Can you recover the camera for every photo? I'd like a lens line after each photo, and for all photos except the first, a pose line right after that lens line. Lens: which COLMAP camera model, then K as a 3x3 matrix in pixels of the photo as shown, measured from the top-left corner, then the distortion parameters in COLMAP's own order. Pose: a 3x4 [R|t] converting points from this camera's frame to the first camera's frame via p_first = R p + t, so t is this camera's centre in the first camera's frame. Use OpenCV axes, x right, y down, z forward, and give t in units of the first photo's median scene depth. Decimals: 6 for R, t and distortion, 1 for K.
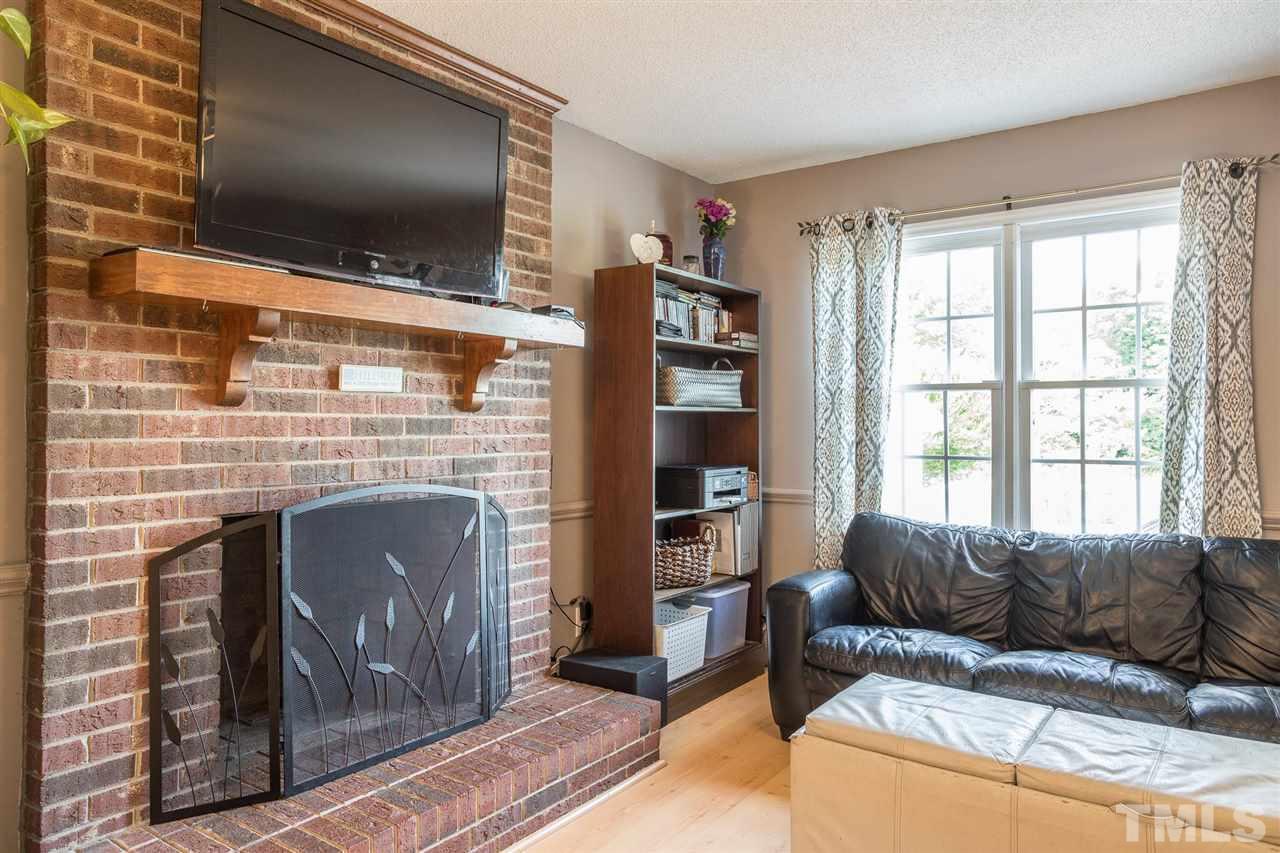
lens RADIAL K [[852.6, 0, 643.8], [0, 852.6, 414.1], [0, 0, 1]] dist [-0.015022, 0.029355]
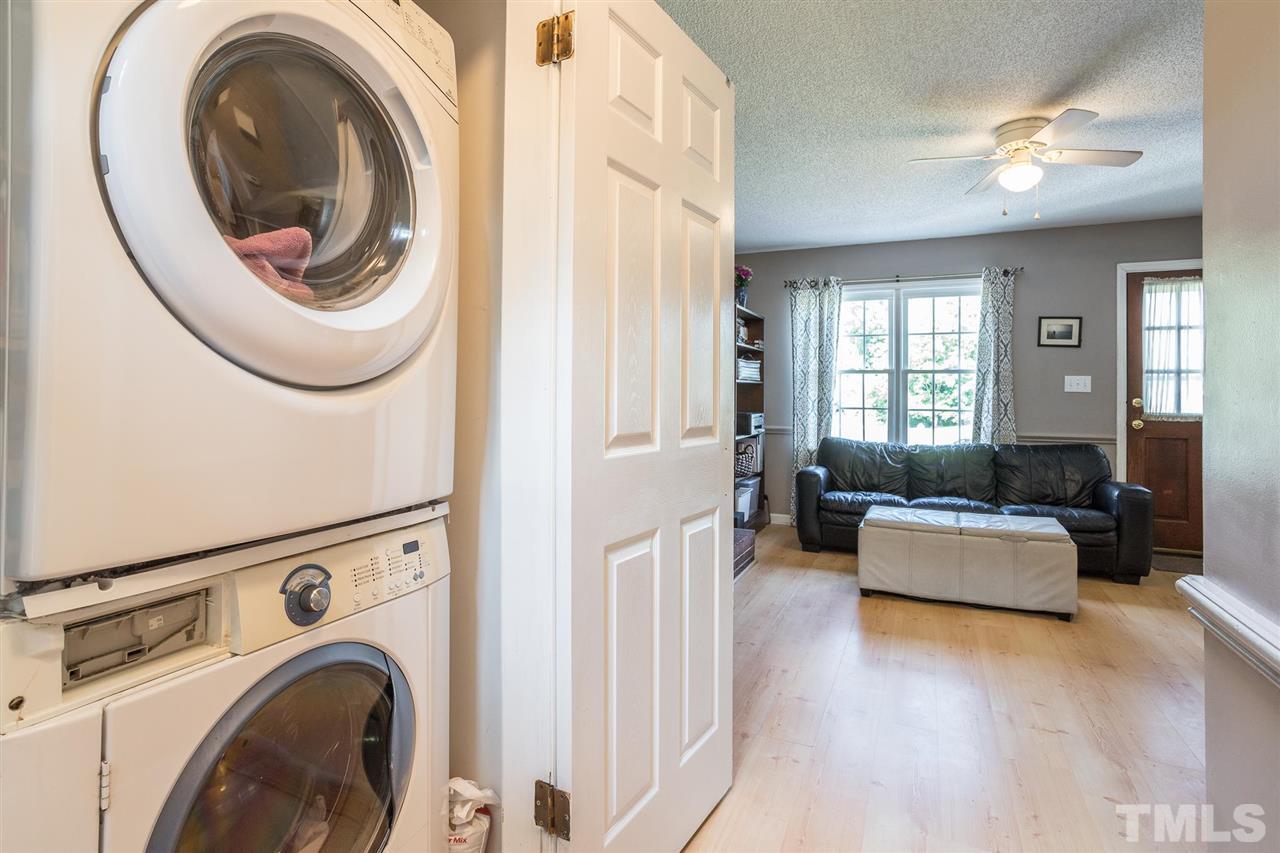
lens RADIAL K [[643.7, 0, 656.3], [0, 643.7, 378.1], [0, 0, 1]] dist [-0.001607, 0.009883]
pose [[0.977072, 0.013961, 0.212449, -0.508194], [-0.011757, 0.999863, -0.011634, 0.006560], [-0.212583, 0.008869, 0.977103, -0.393883]]
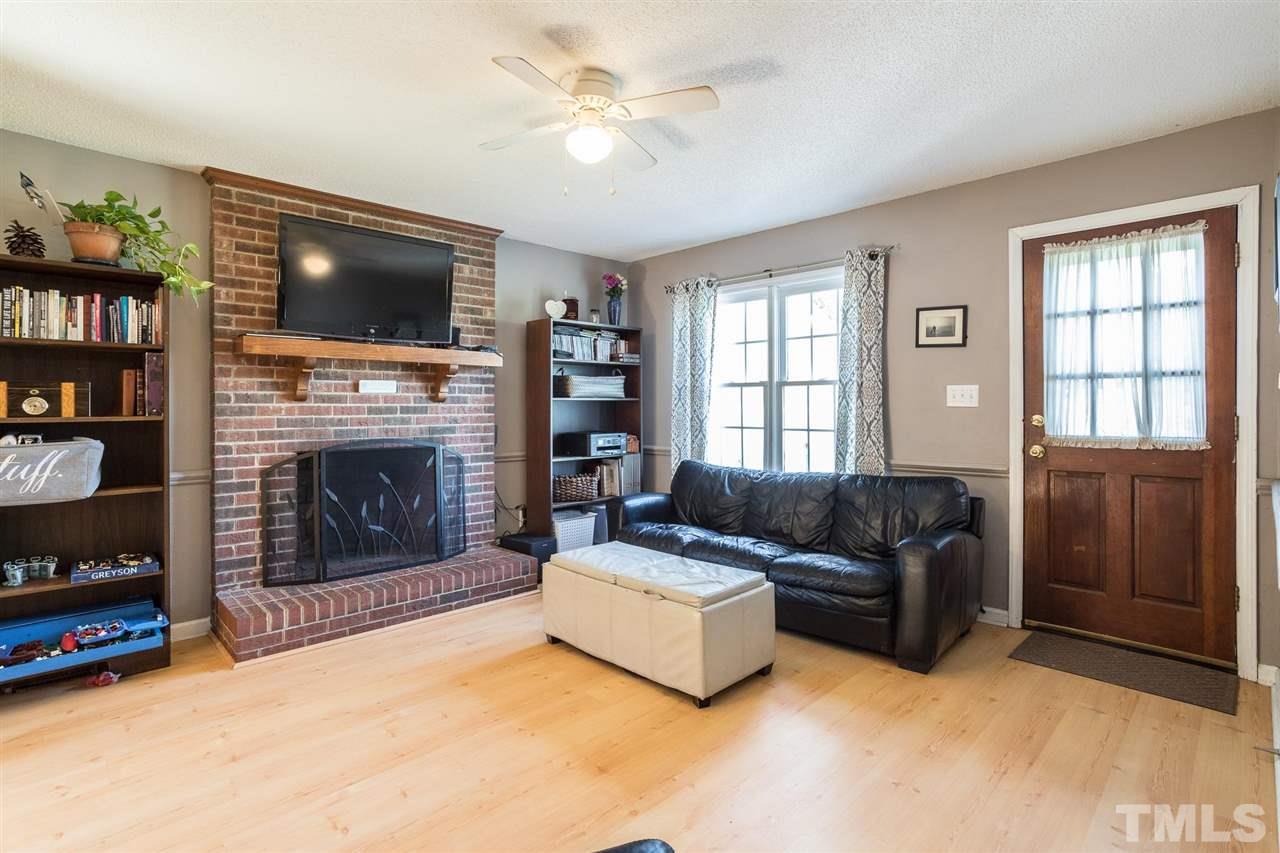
lens RADIAL K [[627.7, 0, 639.7], [0, 627.7, 403.5], [0, 0, 1]] dist [-0.058262, 0.040387]
pose [[0.984692, -0.004182, -0.174253, 0.461496], [0.005731, 0.999948, 0.008389, -0.008848], [0.174209, -0.009259, 0.984665, -0.286232]]
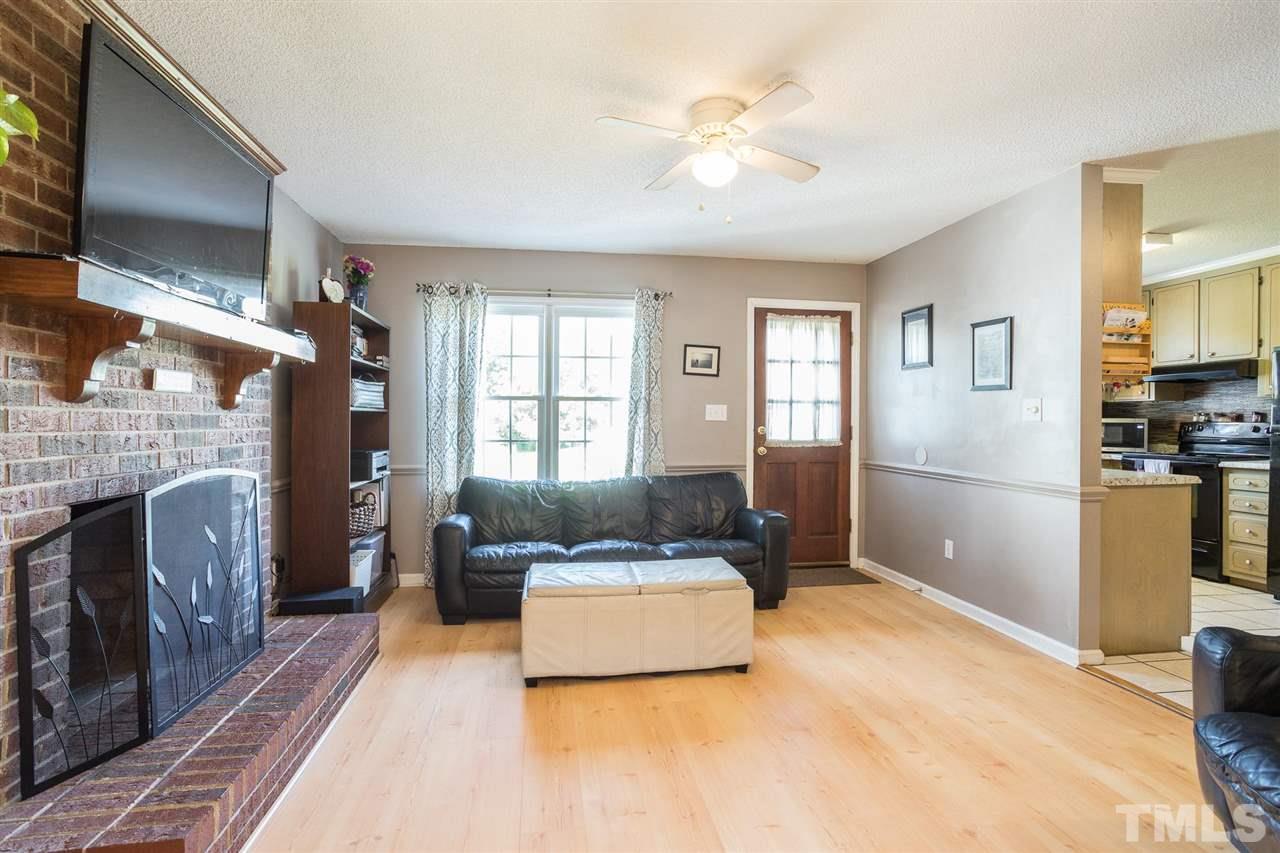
lens RADIAL K [[622.0, 0, 640.5], [0, 622.0, 421.7], [0, 0, 1]] dist [-0.058764, 0.040896]
pose [[0.716711, 0.001055, 0.697369, -0.376417], [-0.010776, 0.999896, 0.009562, -0.000367], [-0.697287, -0.014368, 0.716648, -0.045291]]
